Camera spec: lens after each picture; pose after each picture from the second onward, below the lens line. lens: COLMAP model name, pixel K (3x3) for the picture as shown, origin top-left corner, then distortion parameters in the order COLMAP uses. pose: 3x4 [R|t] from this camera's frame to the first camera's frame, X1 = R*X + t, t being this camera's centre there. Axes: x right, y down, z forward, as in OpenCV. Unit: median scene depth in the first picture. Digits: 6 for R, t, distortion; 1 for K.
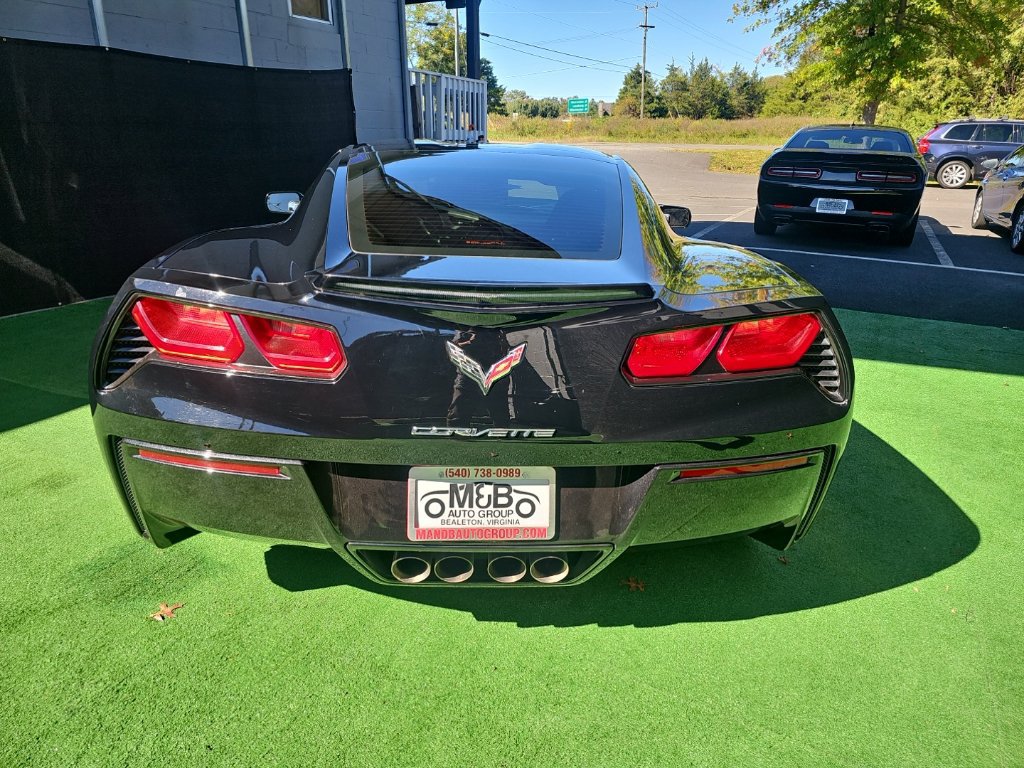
lens RADIAL K [[660.8, 0, 510.4], [0, 660.8, 369.5], [0, 0, 1]] dist [0.086557, -0.084629]
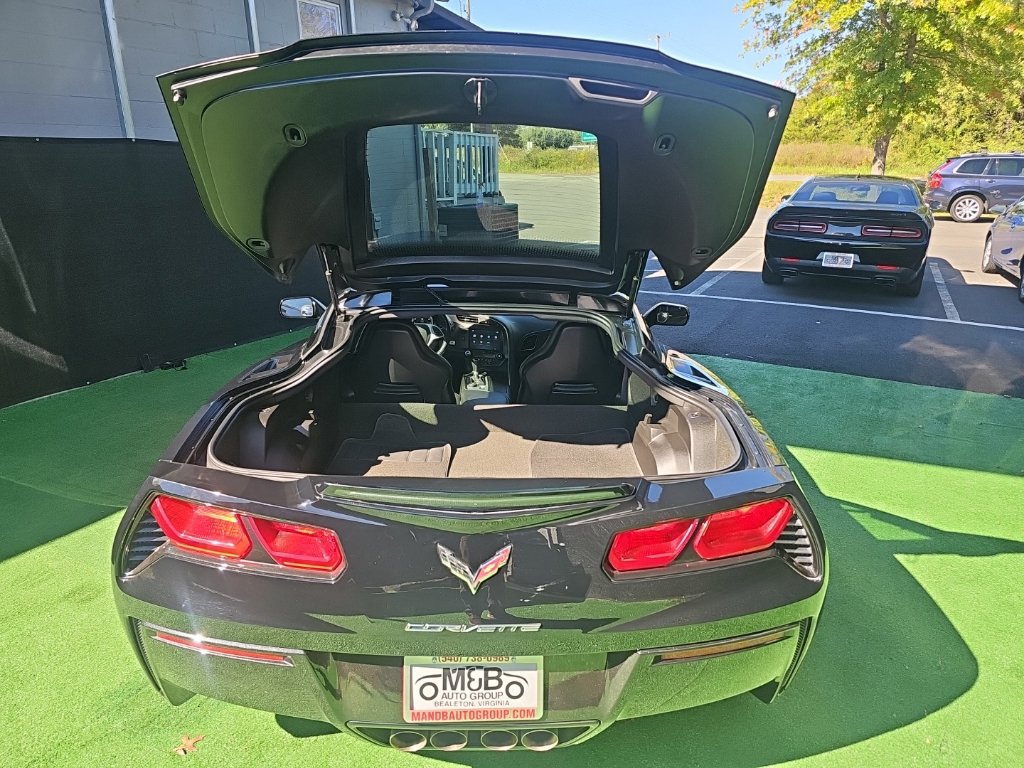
lens RADIAL K [[659.5, 0, 512.0], [0, 659.5, 384.0], [0, 0, 1]] dist [0.061366, -0.055475]
pose [[0.999701, -0.008342, -0.022981, 0.039472], [0.007962, 0.999831, -0.016546, -0.218627], [0.023115, 0.016359, 0.999599, -0.056992]]
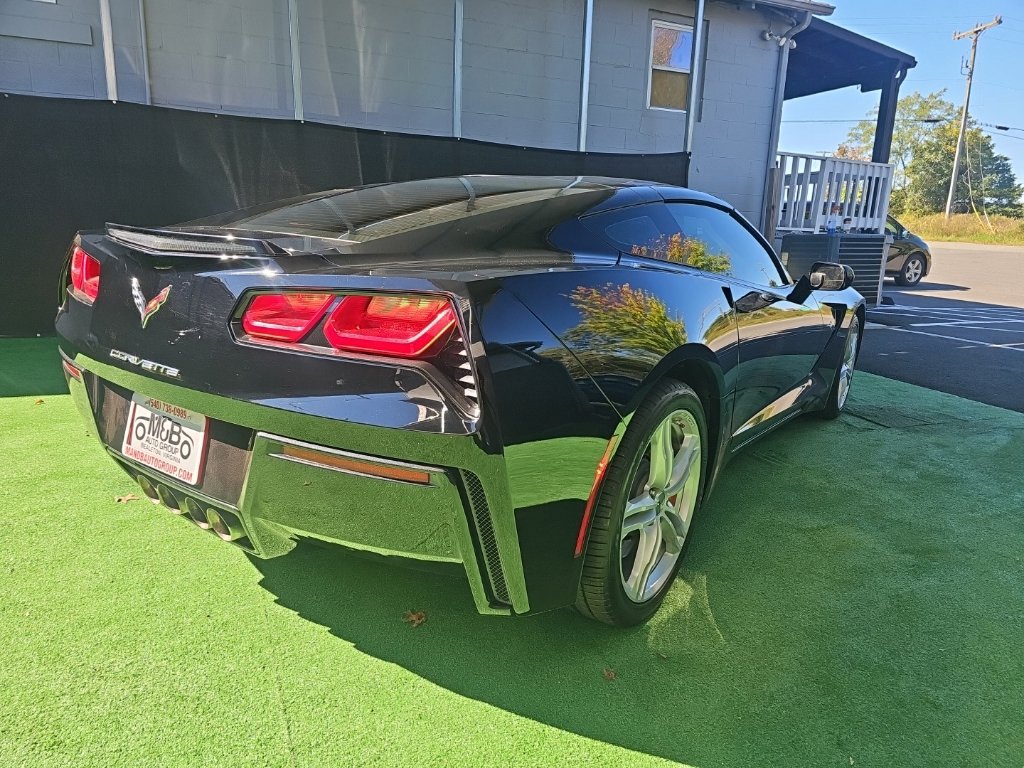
lens RADIAL K [[659.5, 0, 512.0], [0, 659.5, 384.0], [0, 0, 1]] dist [0.061366, -0.055475]
pose [[0.793212, 0.158790, -0.587878, 0.880320], [-0.227507, 0.972772, -0.044219, 0.029479], [0.564849, 0.168821, 0.807740, 0.349232]]
